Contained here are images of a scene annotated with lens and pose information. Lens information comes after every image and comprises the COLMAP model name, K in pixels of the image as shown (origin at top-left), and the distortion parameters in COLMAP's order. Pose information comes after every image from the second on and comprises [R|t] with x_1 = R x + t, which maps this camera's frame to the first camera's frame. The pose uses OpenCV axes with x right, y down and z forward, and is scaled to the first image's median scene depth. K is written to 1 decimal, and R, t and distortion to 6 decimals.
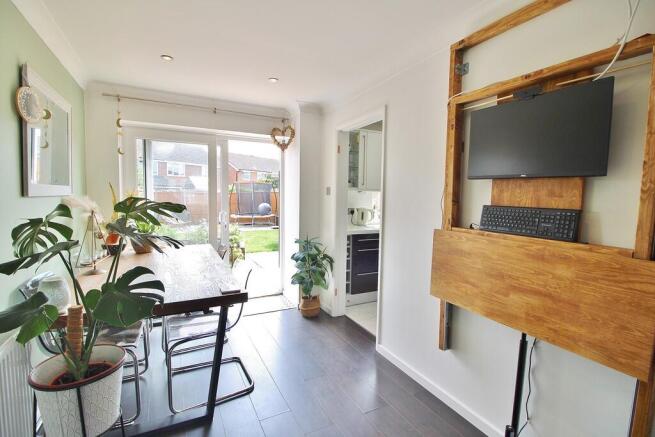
lens RADIAL K [[306.0, 0, 322.1], [0, 306.0, 220.9], [0, 0, 1]] dist [-0.003507, -0.002923]
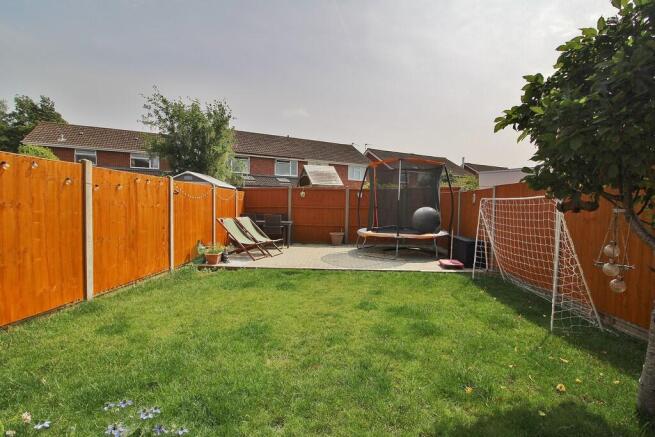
lens RADIAL K [[306.0, 0, 325.1], [0, 306.0, 221.3], [0, 0, 1]] dist [-0.003507, -0.002923]
pose [[0.873581, 0.026497, -0.485956, -0.095357], [-0.043917, 0.998735, -0.024491, -0.017724], [0.484693, 0.042736, 0.873640, 0.519455]]
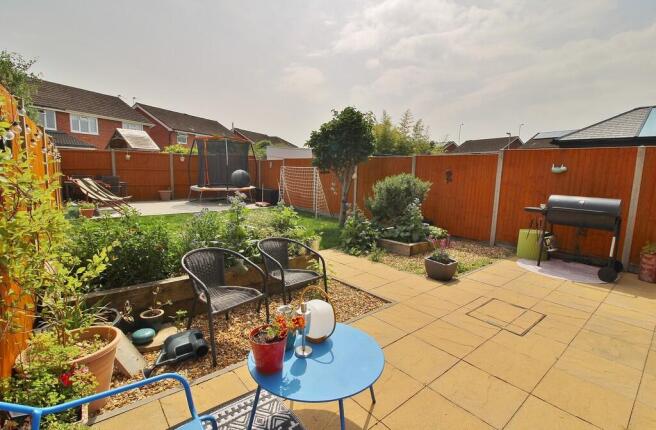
lens RADIAL K [[307.0, 0, 326.5], [0, 307.0, 213.4], [0, 0, 1]] dist [-0.001914, -0.000234]
pose [[0.972790, -0.018207, 0.230972, -0.163326], [0.003168, 0.997859, 0.065318, -0.003029], [-0.231666, -0.062809, 0.970766, 0.261751]]
